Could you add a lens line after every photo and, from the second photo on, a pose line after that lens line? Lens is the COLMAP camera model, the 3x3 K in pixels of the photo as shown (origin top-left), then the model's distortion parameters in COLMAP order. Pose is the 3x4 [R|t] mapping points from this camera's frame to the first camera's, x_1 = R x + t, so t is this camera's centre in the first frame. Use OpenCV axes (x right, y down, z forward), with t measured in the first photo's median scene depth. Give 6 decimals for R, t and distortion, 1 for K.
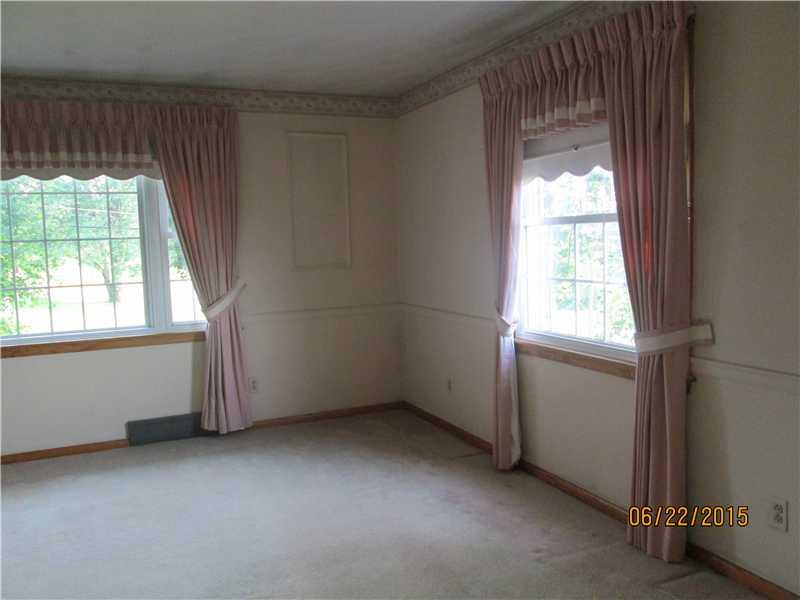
lens RADIAL K [[662.5, 0, 400.0], [0, 662.5, 300.0], [0, 0, 1]] dist [-0.034590, -0.000010]
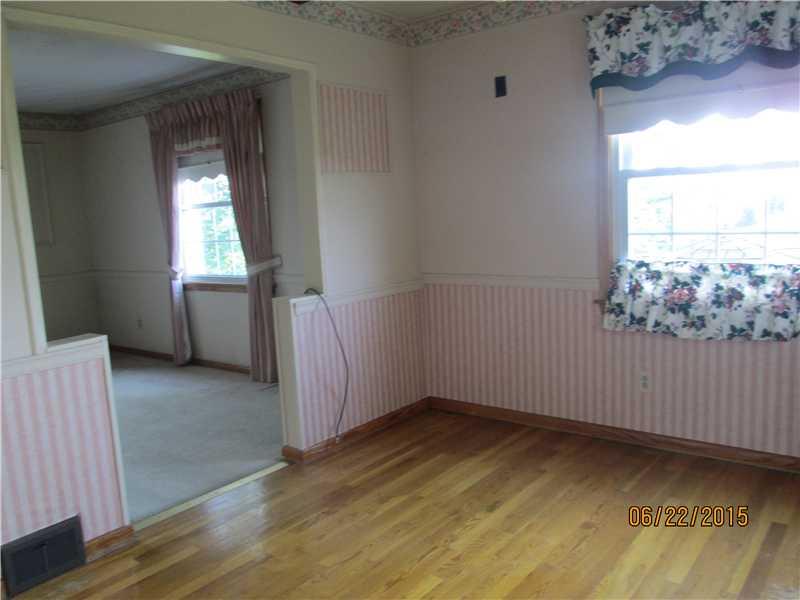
lens RADIAL K [[662.5, 0, 400.0], [0, 662.5, 300.0], [0, 0, 1]] dist [-0.034590, -0.000010]
pose [[0.890341, -0.075063, 0.449063, -0.053232], [0.068067, 0.997176, 0.031728, 0.064082], [-0.450177, 0.002318, 0.892937, -0.463707]]
